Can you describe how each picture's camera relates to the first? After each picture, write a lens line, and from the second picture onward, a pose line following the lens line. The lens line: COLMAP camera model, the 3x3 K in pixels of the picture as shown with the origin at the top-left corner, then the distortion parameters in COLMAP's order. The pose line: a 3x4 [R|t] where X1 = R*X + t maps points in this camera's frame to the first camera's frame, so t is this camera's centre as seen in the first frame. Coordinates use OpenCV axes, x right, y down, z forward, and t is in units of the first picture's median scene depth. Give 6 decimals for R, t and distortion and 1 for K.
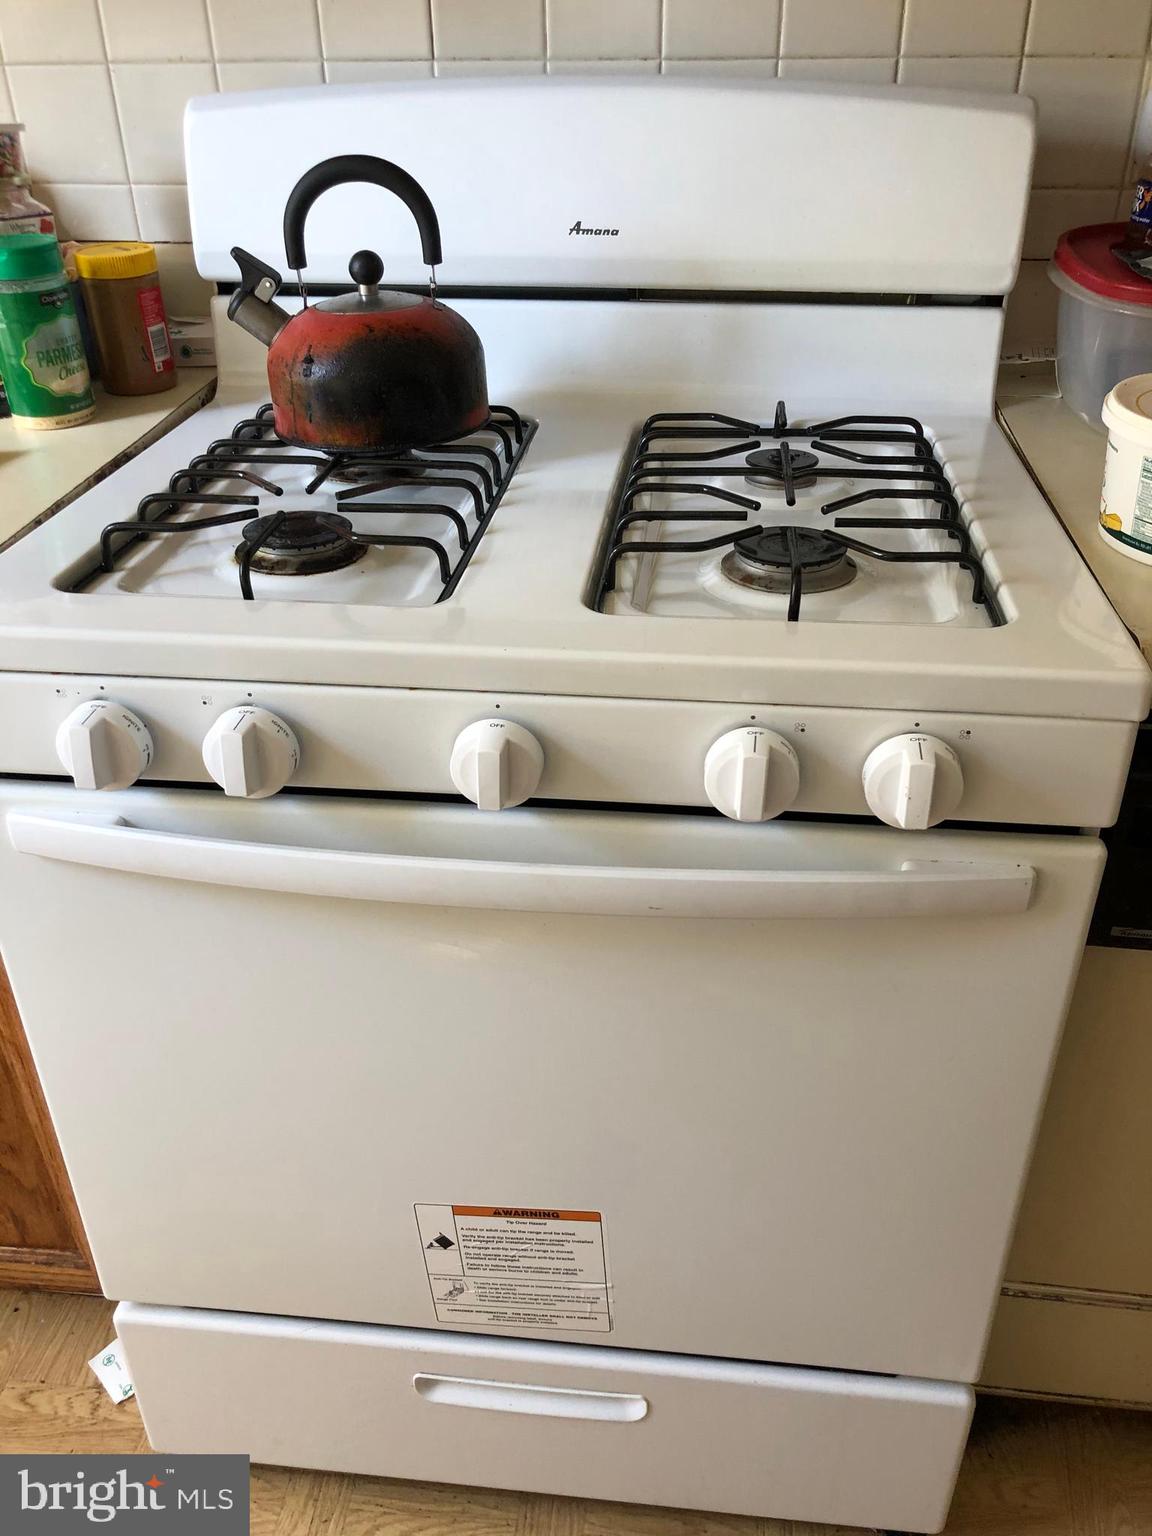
lens RADIAL K [[1258.3, 0, 576.0], [0, 1258.3, 768.0], [0, 0, 1]] dist [0.022587, -0.009519]
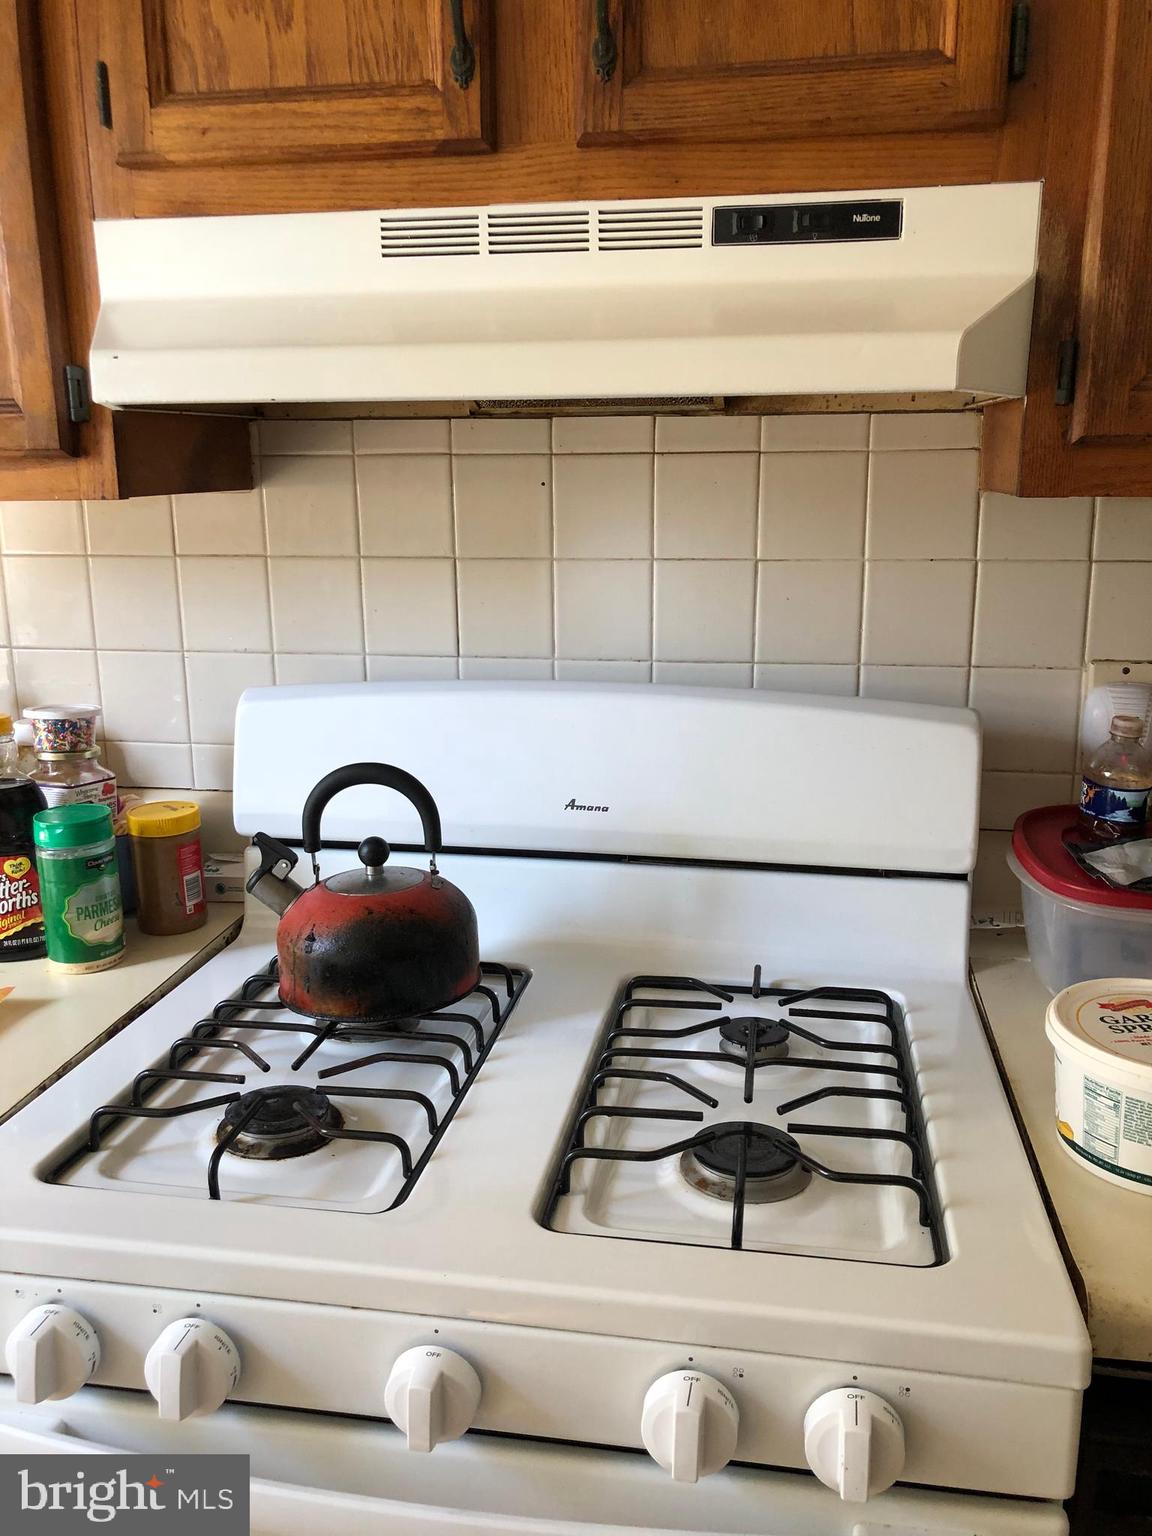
lens RADIAL K [[1267.2, 0, 576.3], [0, 1267.2, 755.7], [0, 0, 1]] dist [0.060054, -0.092232]
pose [[0.998183, 0.017232, -0.057735, 0.076995], [-0.034702, 0.947761, -0.317087, -0.127450], [0.049255, 0.318515, 0.946637, -0.081986]]
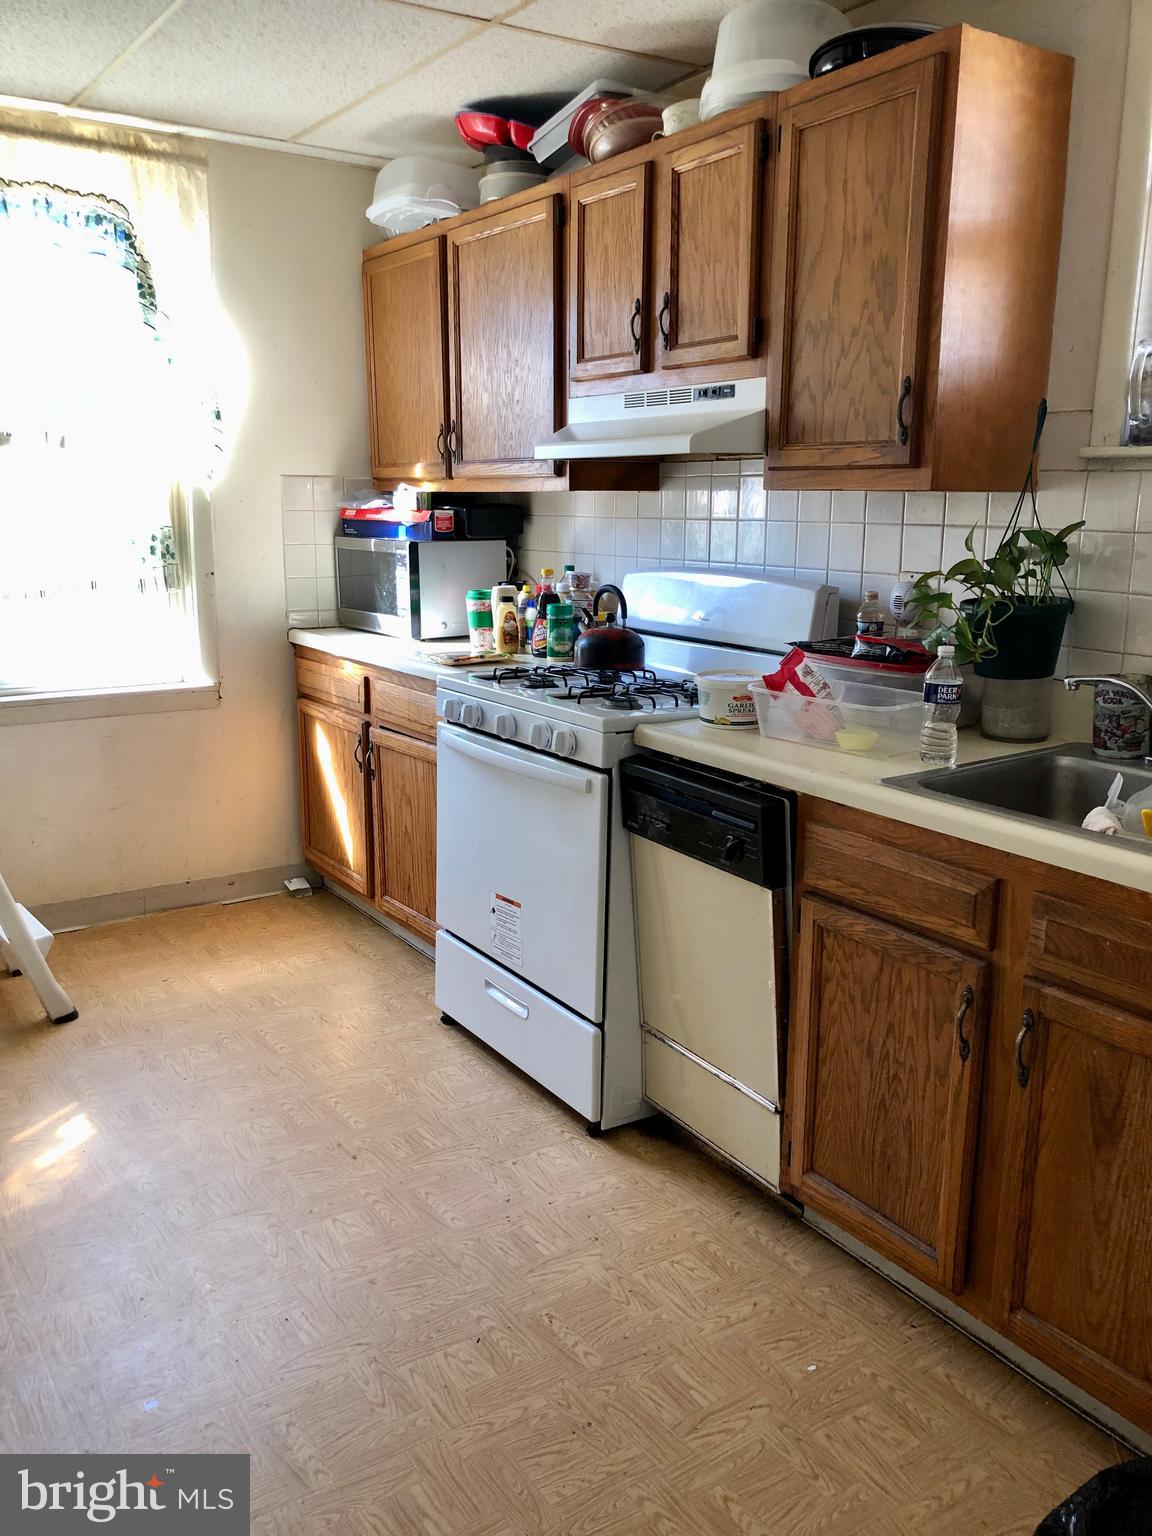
lens RADIAL K [[1258.3, 0, 576.0], [0, 1258.3, 768.0], [0, 0, 1]] dist [0.022587, -0.009519]
pose [[0.632856, 0.176283, -0.753935, 2.117088], [-0.418160, 0.897333, -0.141193, 0.398980], [0.651640, 0.404621, 0.641597, -0.875215]]
